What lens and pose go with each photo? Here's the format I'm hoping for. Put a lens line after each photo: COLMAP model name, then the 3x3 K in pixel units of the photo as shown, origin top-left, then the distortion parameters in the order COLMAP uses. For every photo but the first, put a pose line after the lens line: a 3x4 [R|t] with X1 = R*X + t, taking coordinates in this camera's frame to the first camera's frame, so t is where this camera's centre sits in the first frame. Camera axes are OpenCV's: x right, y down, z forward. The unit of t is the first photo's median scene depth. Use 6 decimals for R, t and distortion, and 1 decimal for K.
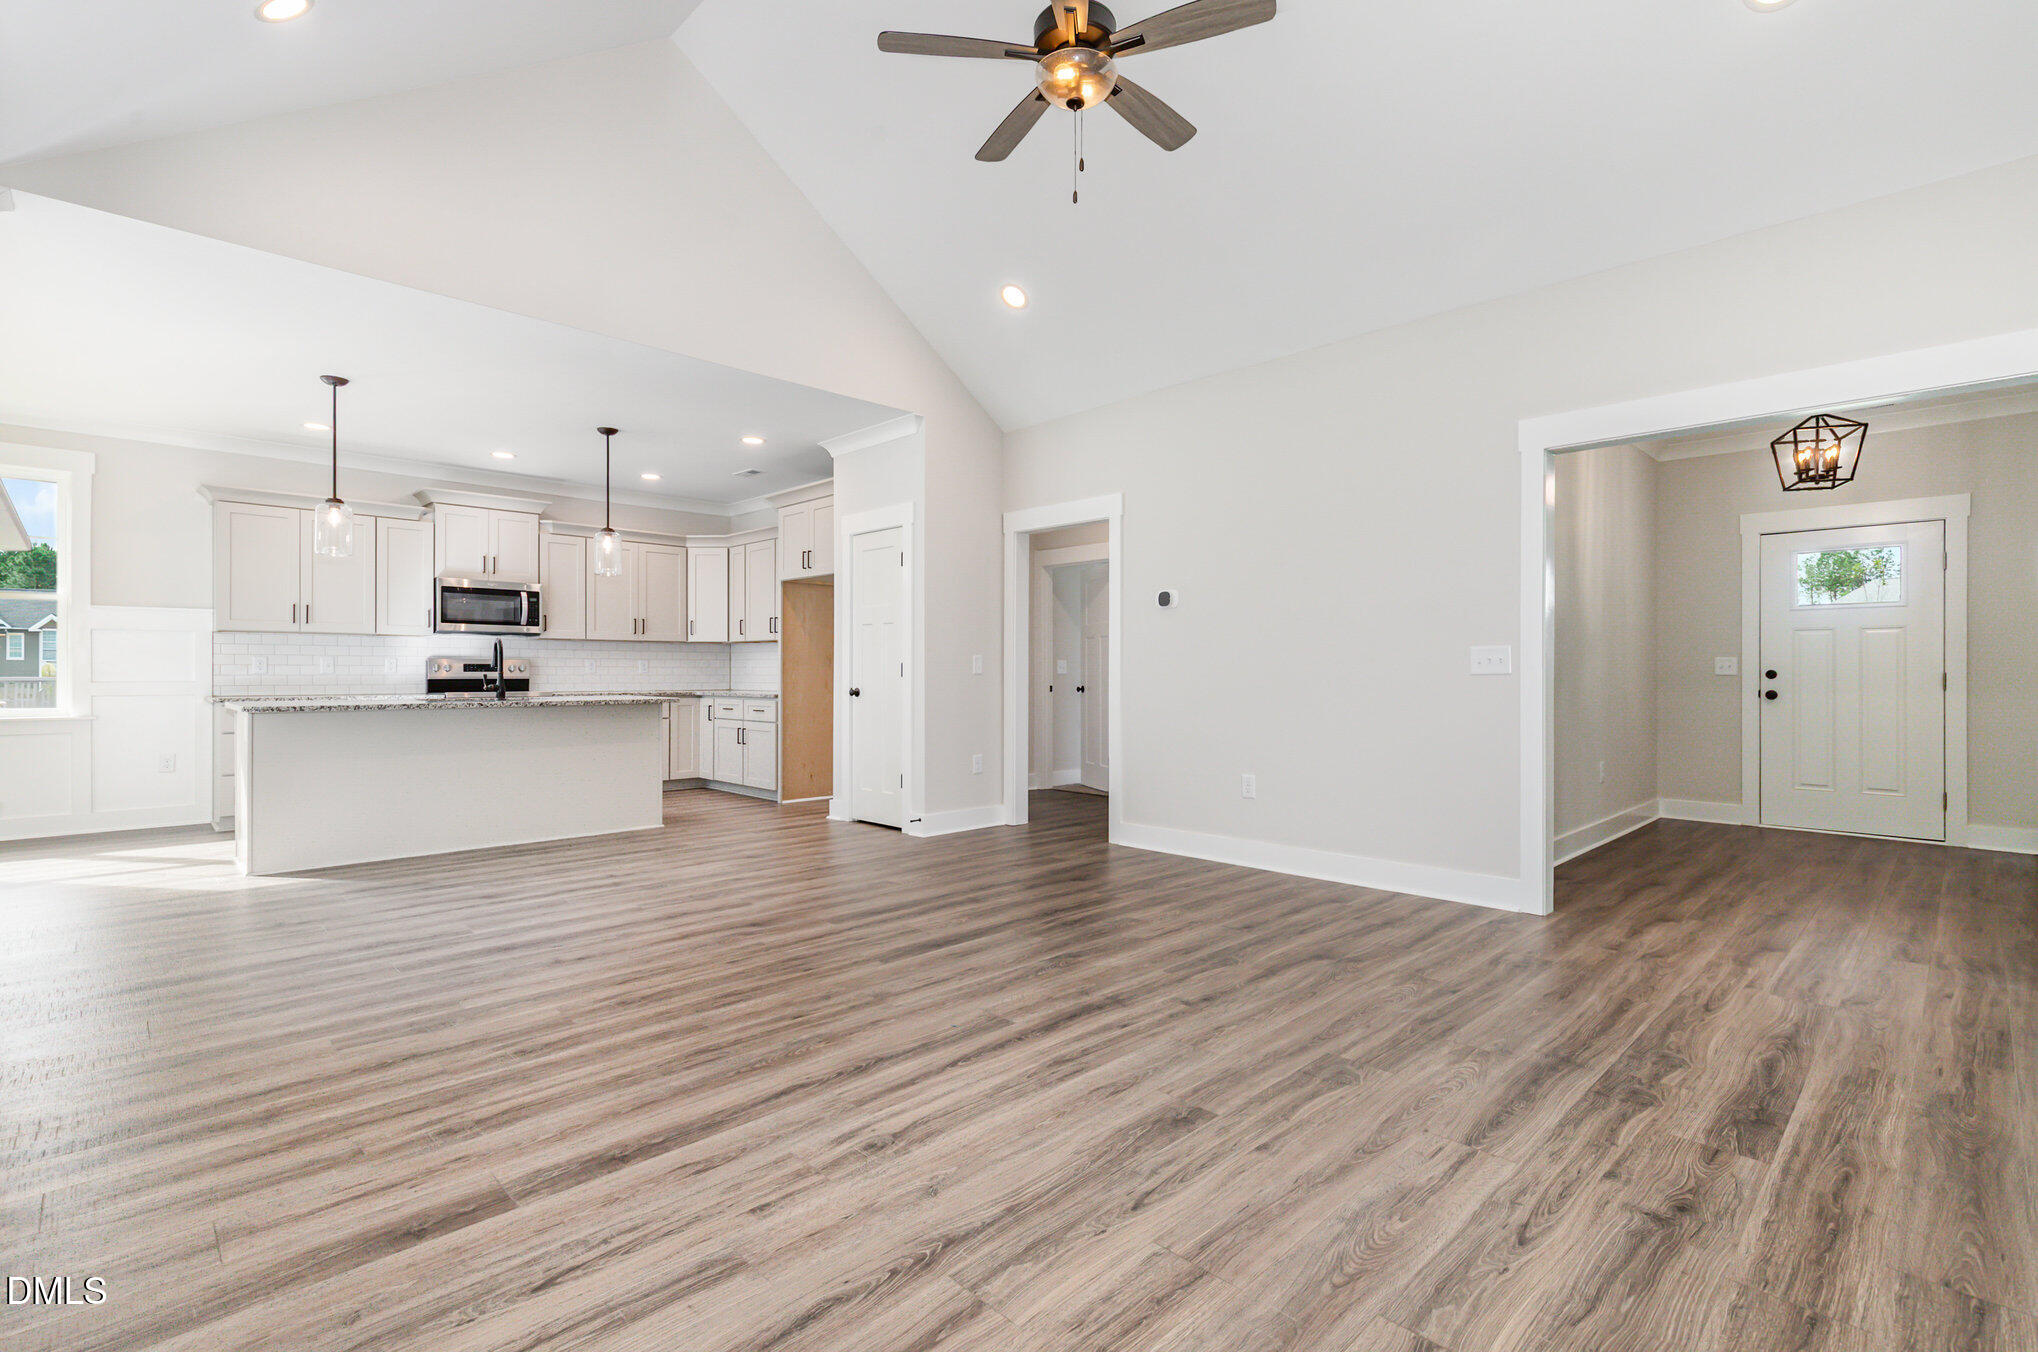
lens RADIAL K [[926.9, 0, 1019.0], [0, 926.9, 676.0], [0, 0, 1]] dist [0.001737, 0.000434]
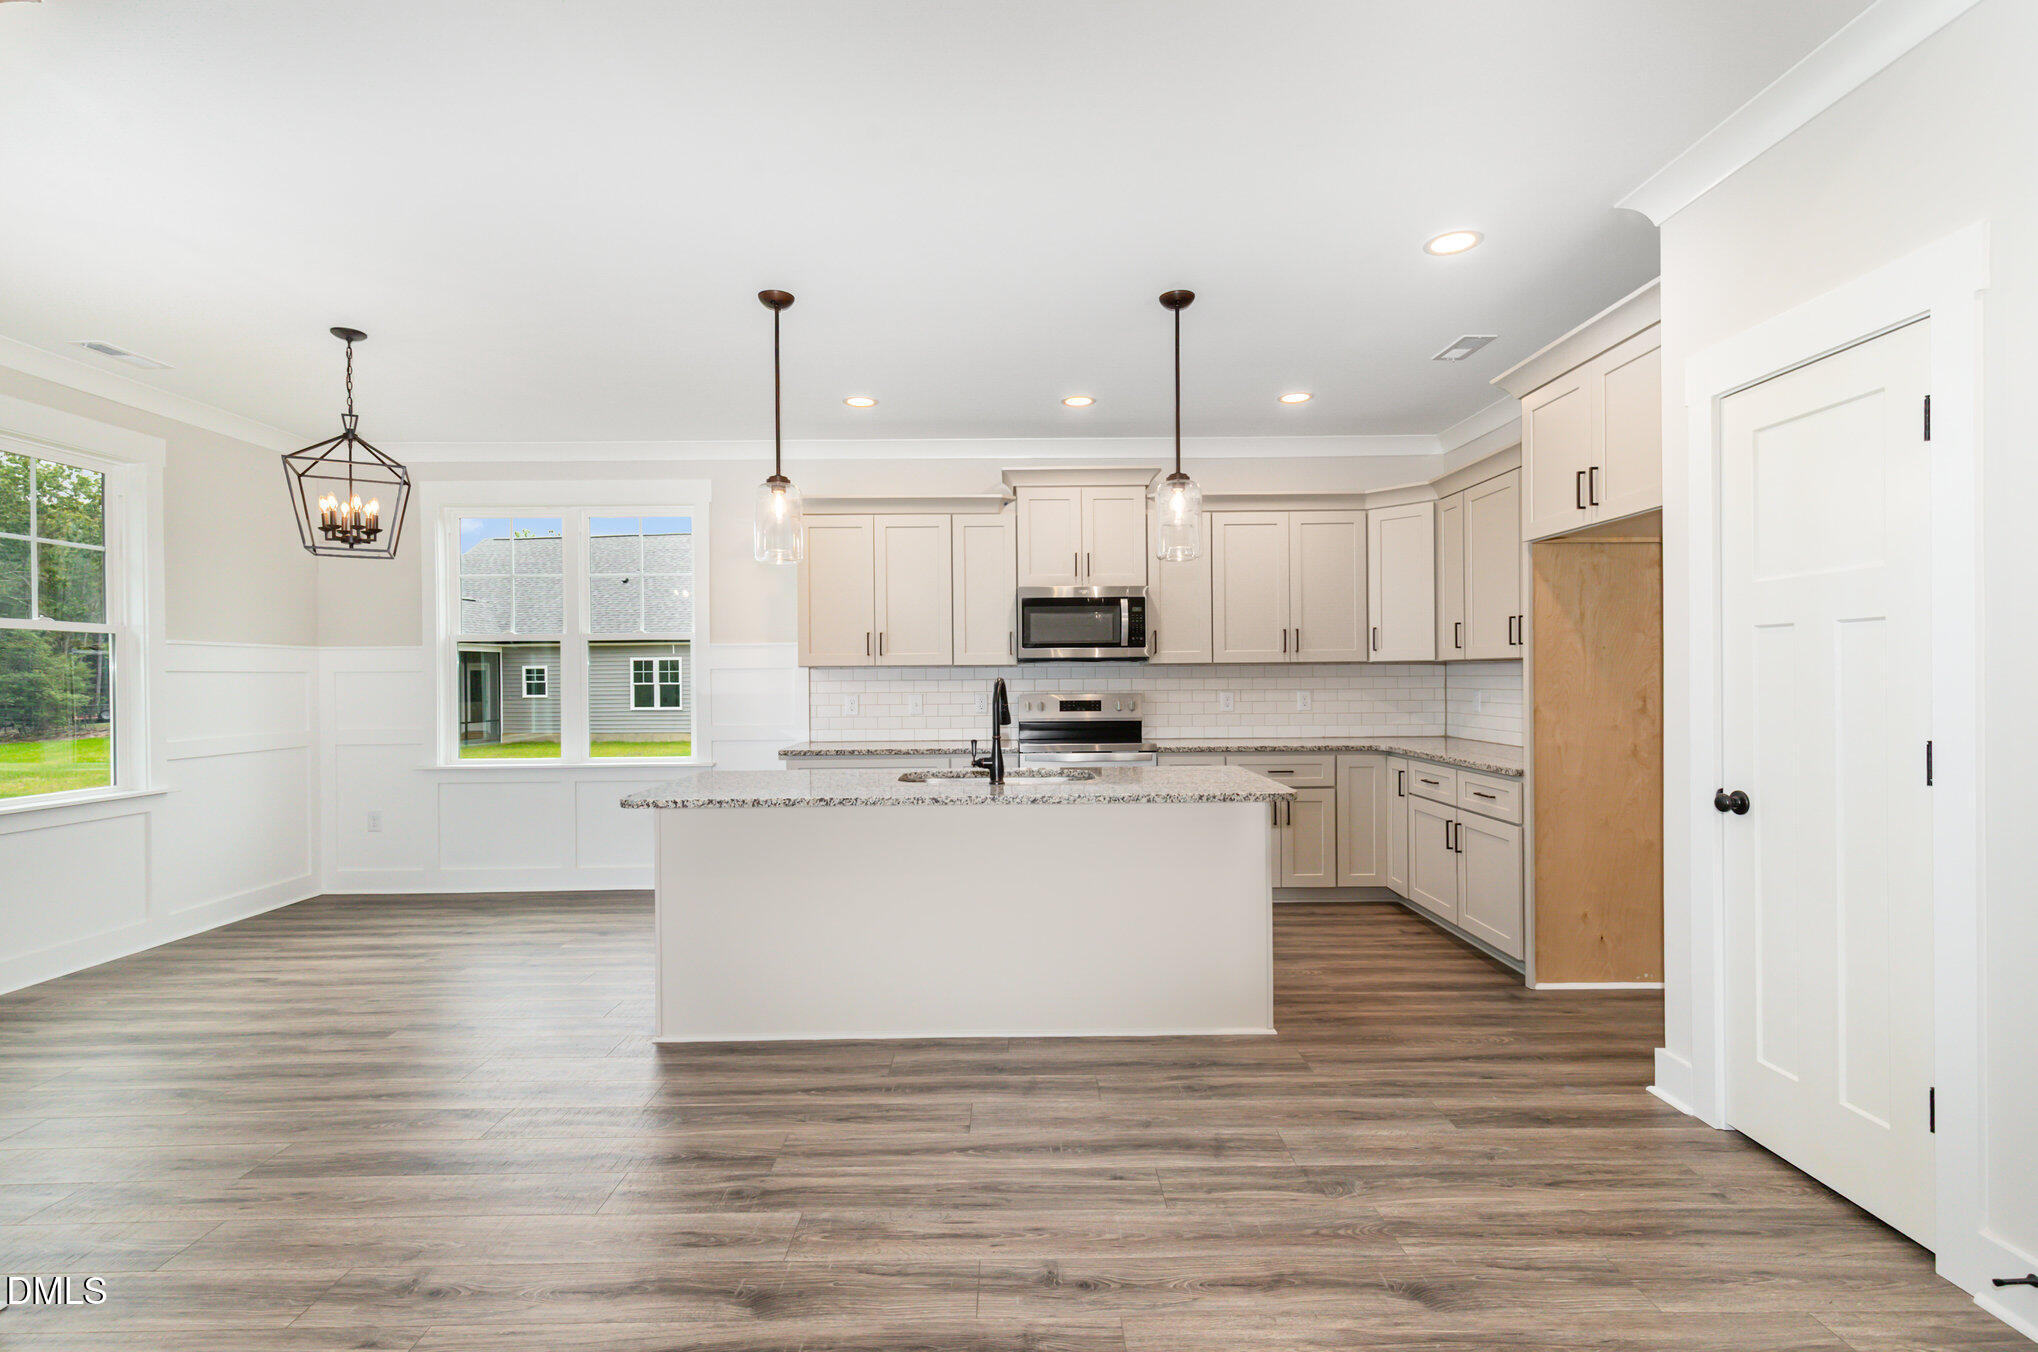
lens RADIAL K [[926.9, 0, 1019.0], [0, 926.9, 676.0], [0, 0, 1]] dist [0.001737, 0.000434]
pose [[0.714643, -0.007093, -0.699453, -0.123521], [0.006435, 0.999973, -0.003565, -0.037001], [0.699459, -0.001953, 0.714670, 0.536460]]
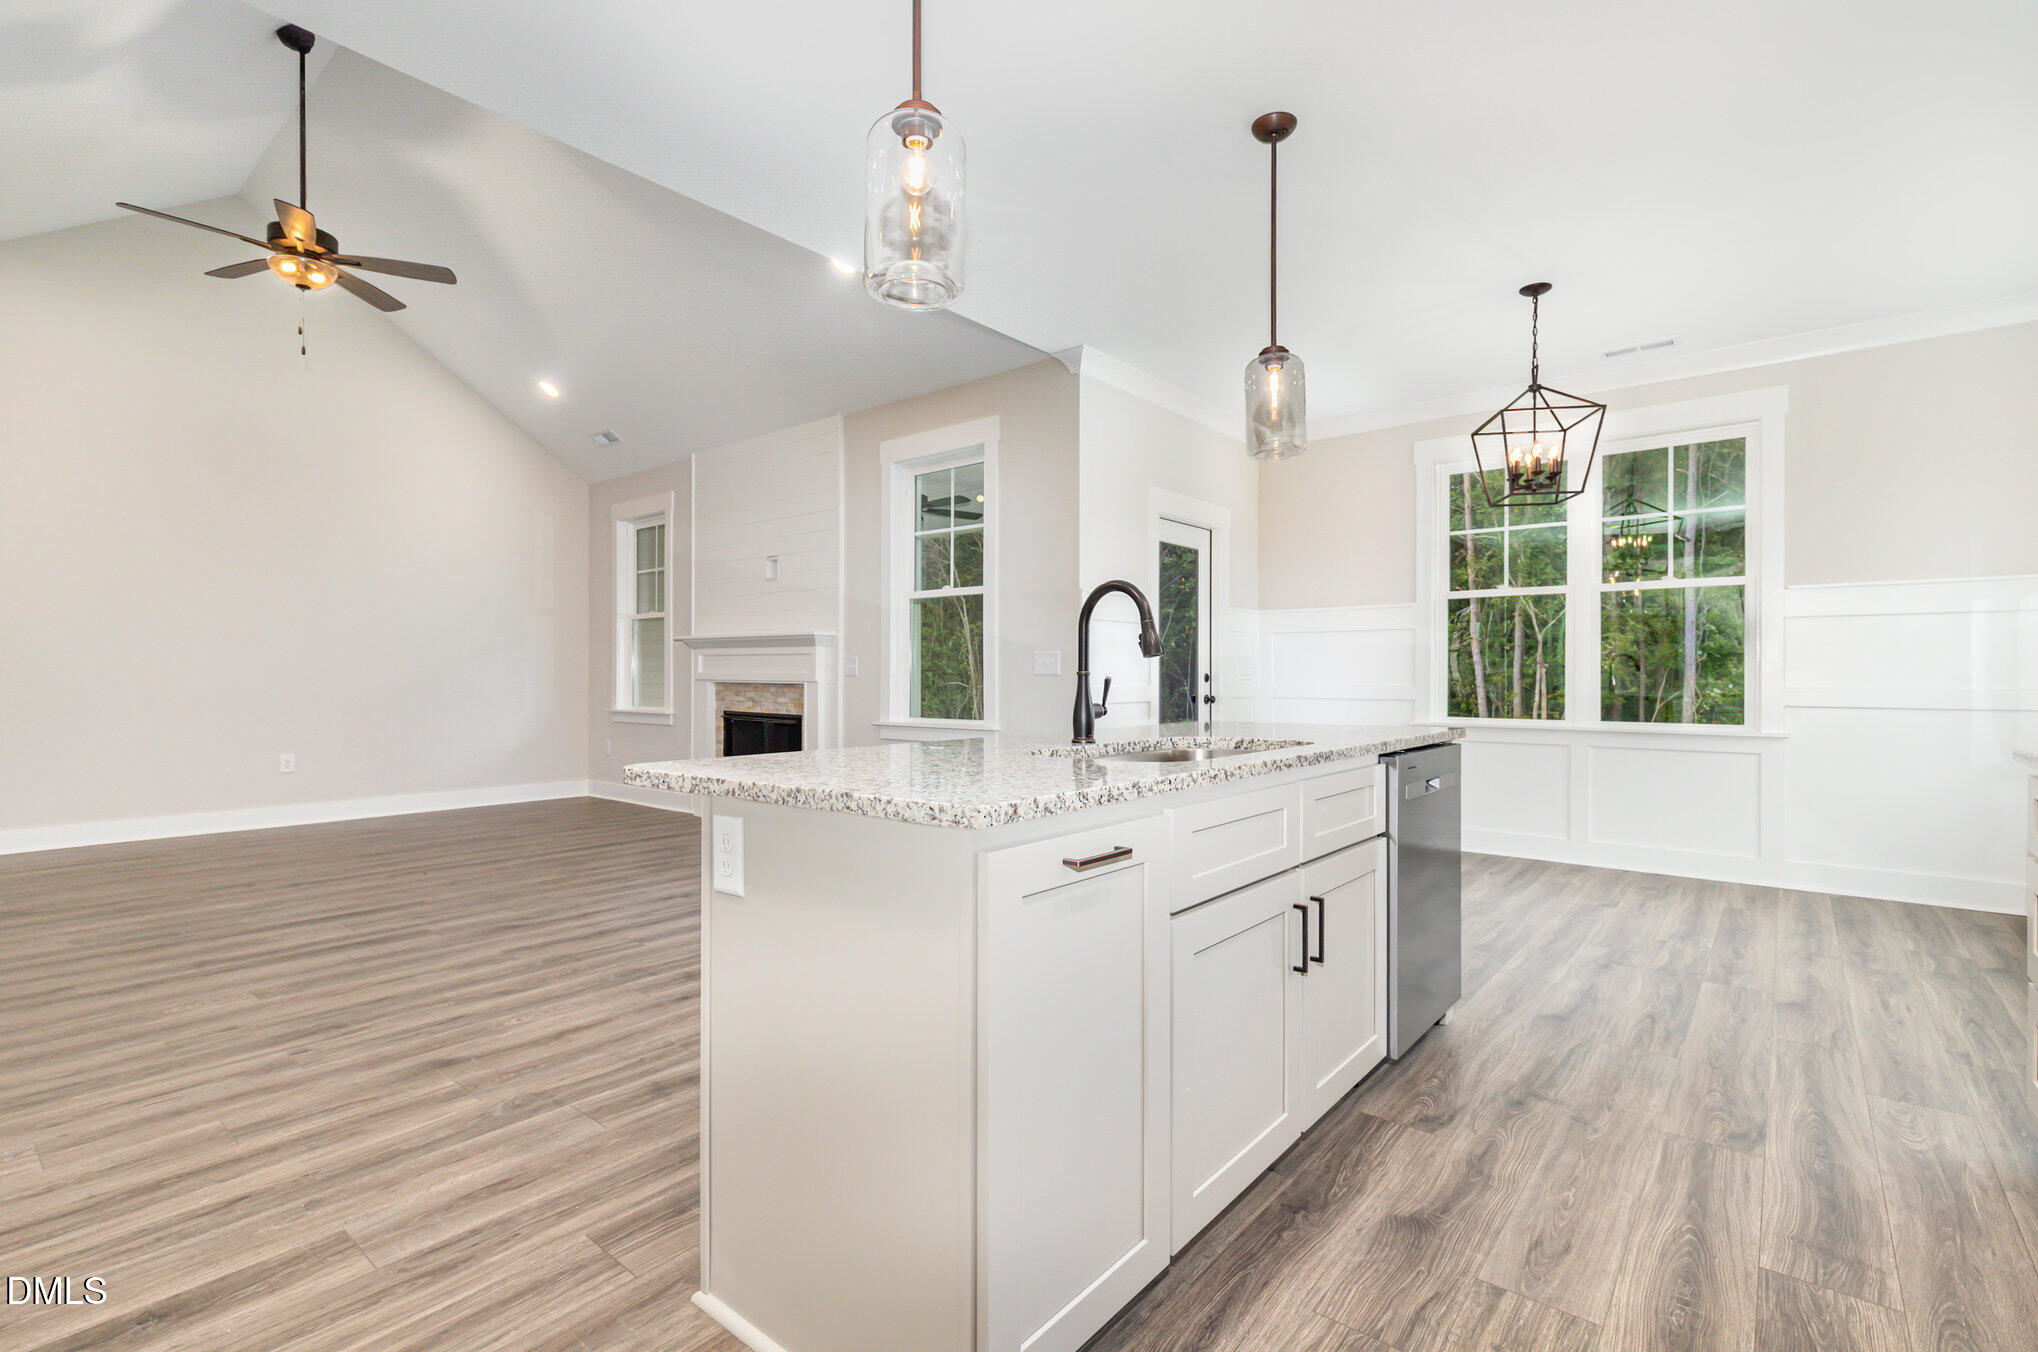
lens RADIAL K [[926.9, 0, 1019.0], [0, 926.9, 676.0], [0, 0, 1]] dist [0.001737, 0.000434]
pose [[-0.994773, 0.000397, -0.102110, -0.447000], [-0.000079, 0.999989, 0.004661, -0.003774], [0.102110, 0.004645, -0.994762, 1.263114]]
